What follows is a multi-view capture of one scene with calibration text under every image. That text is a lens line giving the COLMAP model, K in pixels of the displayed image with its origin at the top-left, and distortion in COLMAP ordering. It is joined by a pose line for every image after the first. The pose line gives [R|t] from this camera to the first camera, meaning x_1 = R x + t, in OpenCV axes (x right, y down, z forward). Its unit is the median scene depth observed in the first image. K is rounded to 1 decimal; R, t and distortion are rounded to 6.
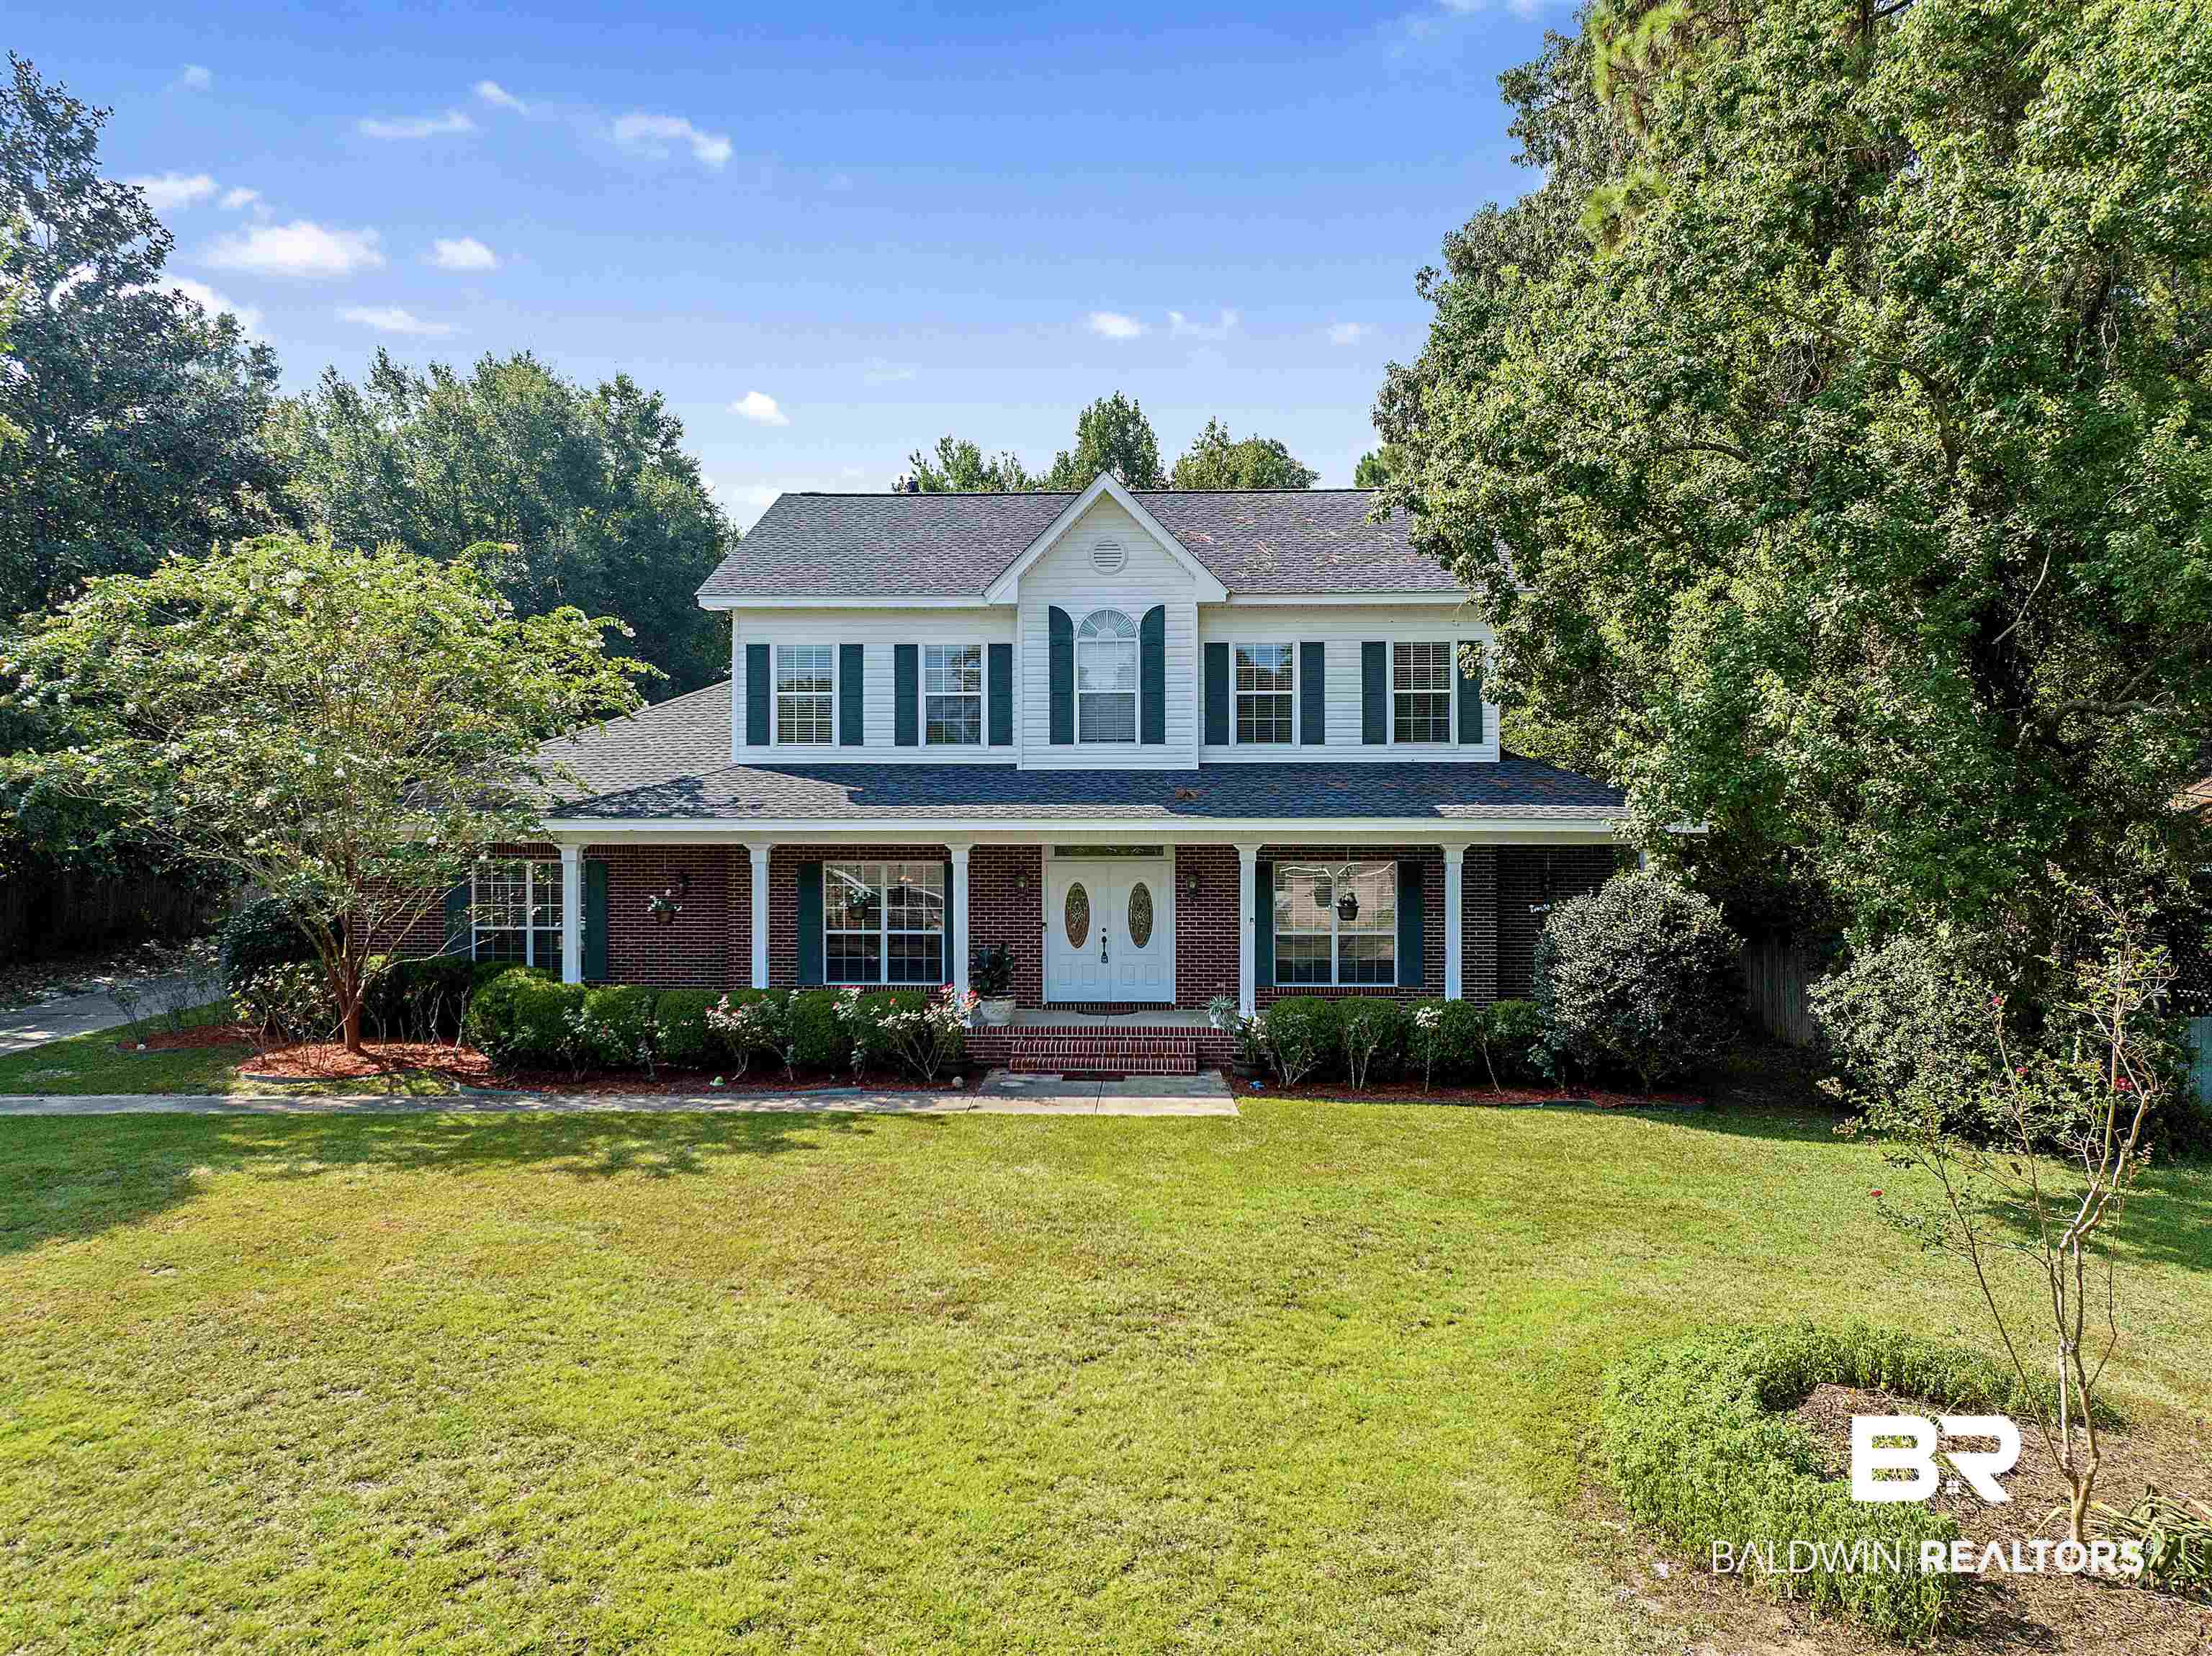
lens RADIAL K [[1556.9, 0, 1106.9], [0, 1556.9, 830.4], [0, 0, 1]] dist [-0.031308, -0.002457]
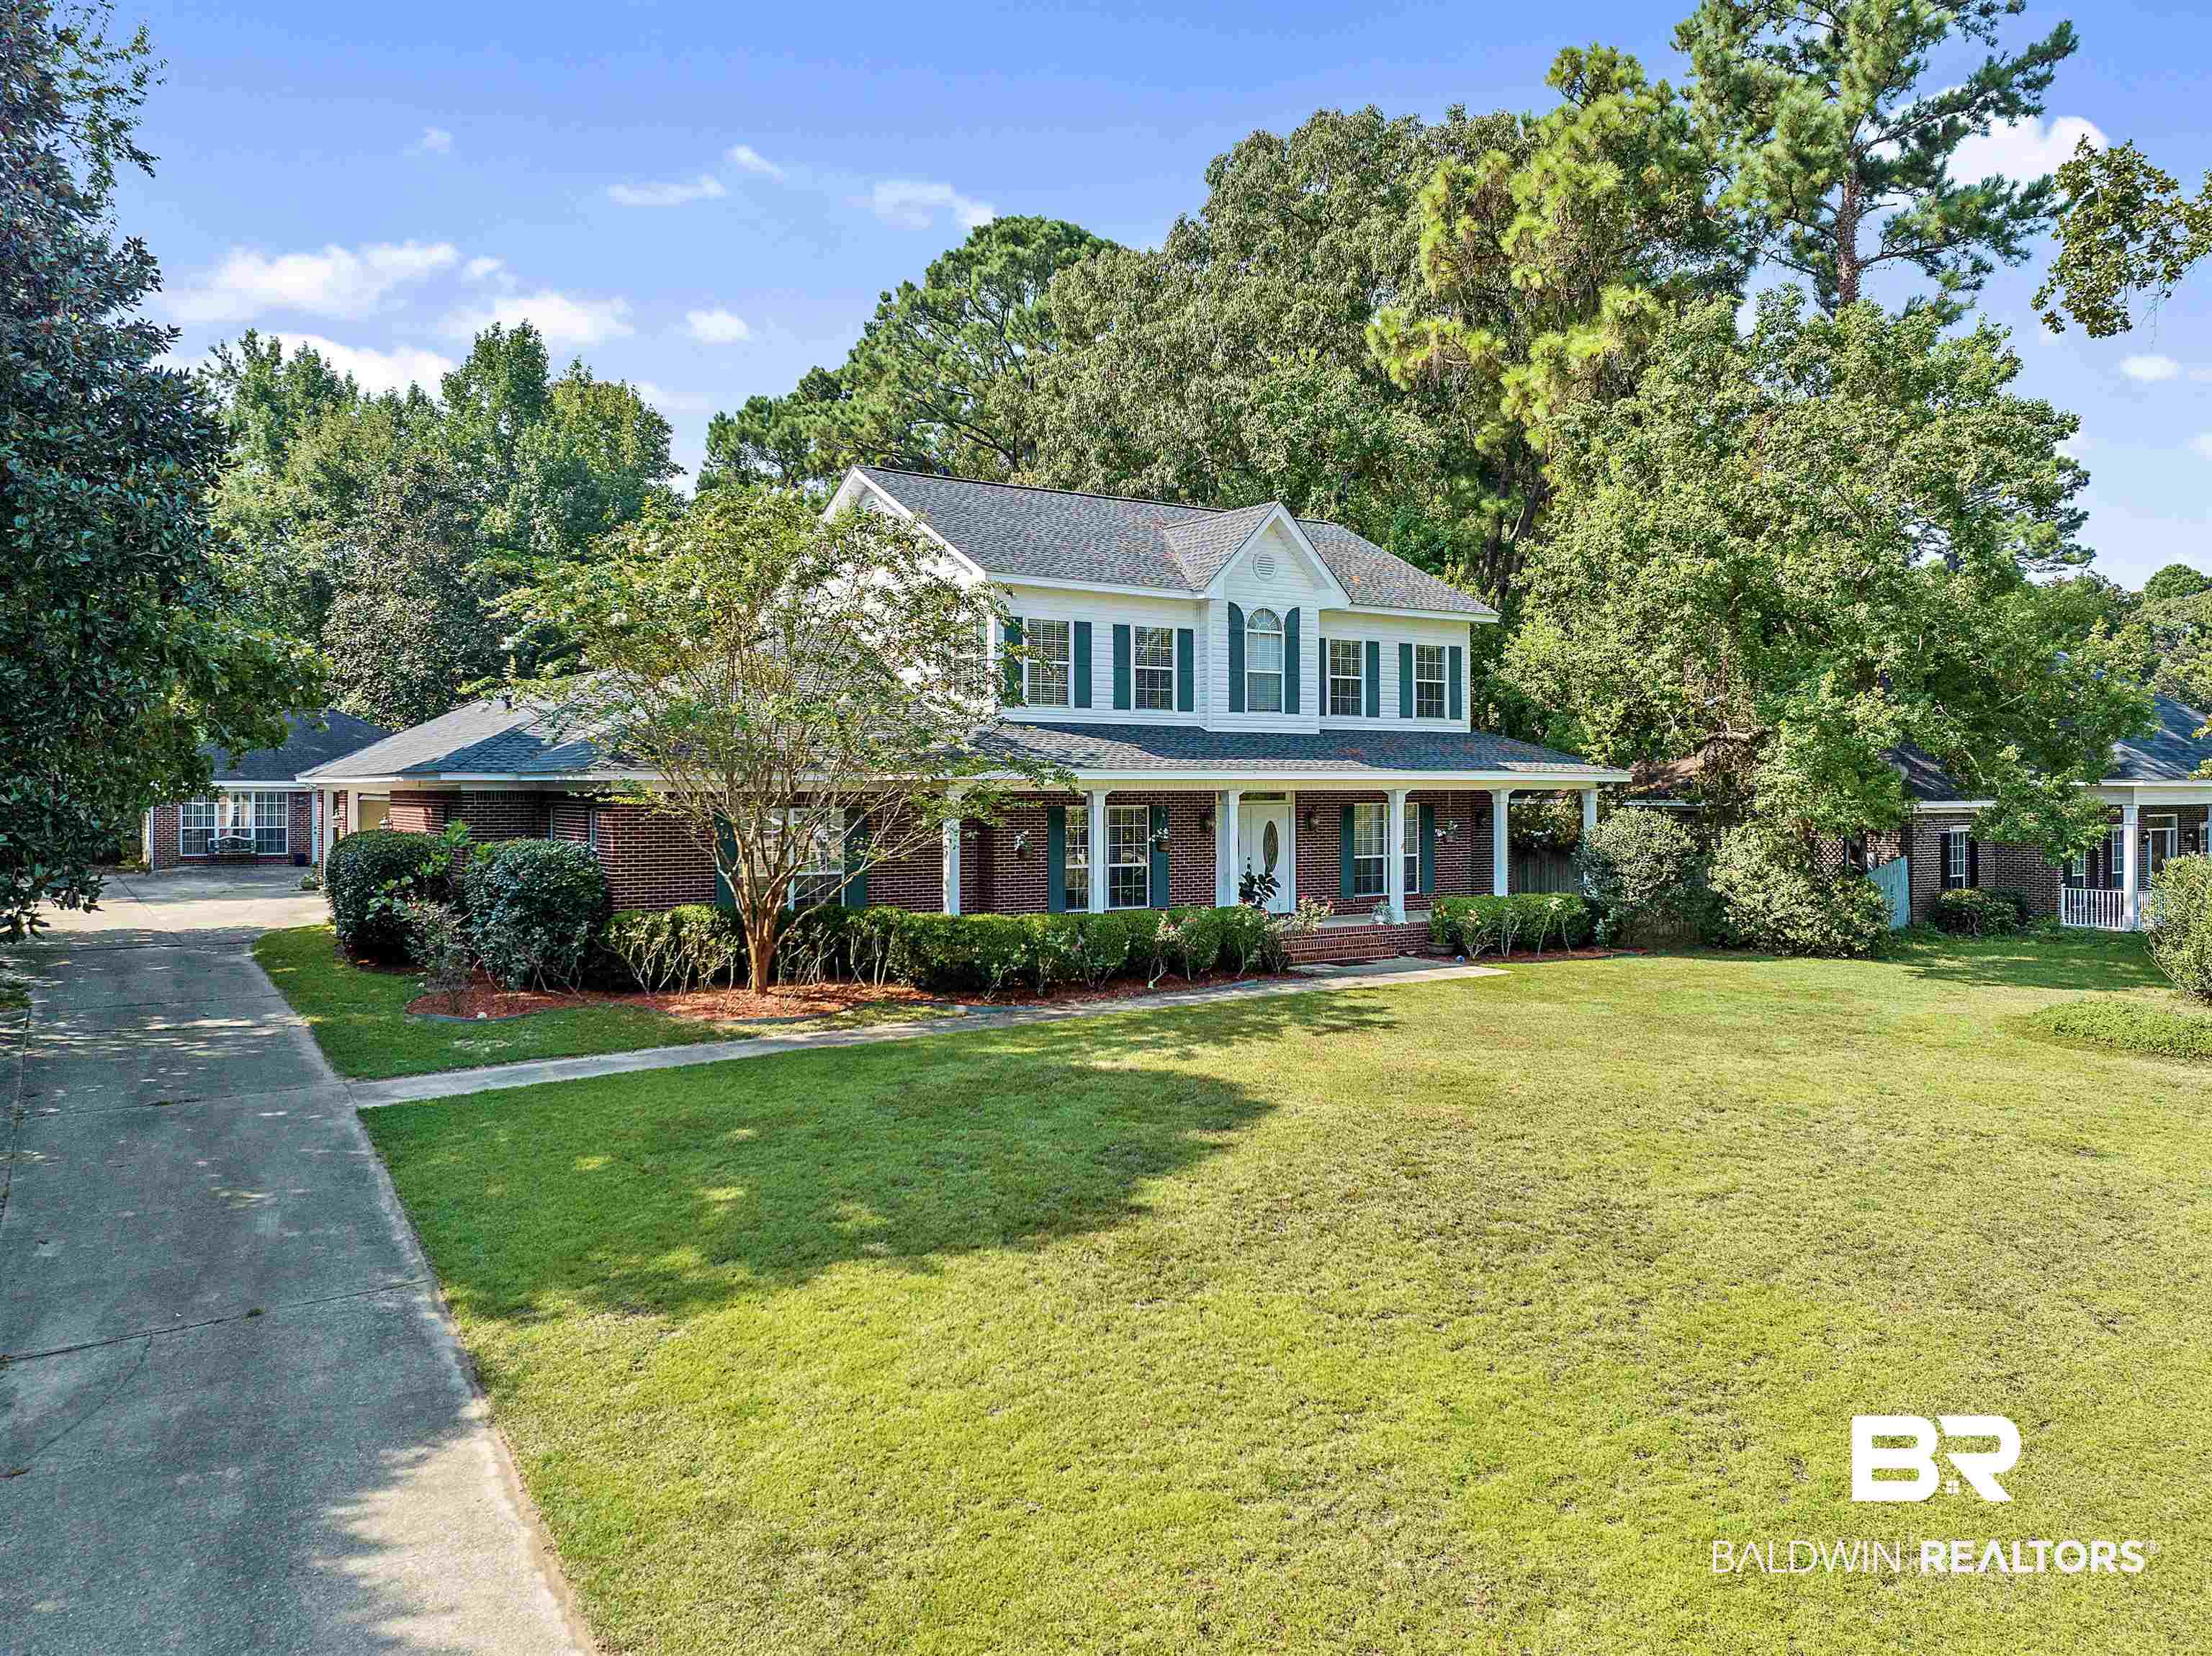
lens RADIAL K [[1556.9, 0, 1112.7], [0, 1556.9, 820.7], [0, 0, 1]] dist [-0.031308, -0.002457]
pose [[0.793319, -0.016773, 0.608575, -0.882359], [-0.000041, 0.999619, 0.027605, -0.001786], [-0.608806, -0.021925, 0.793016, 0.055080]]
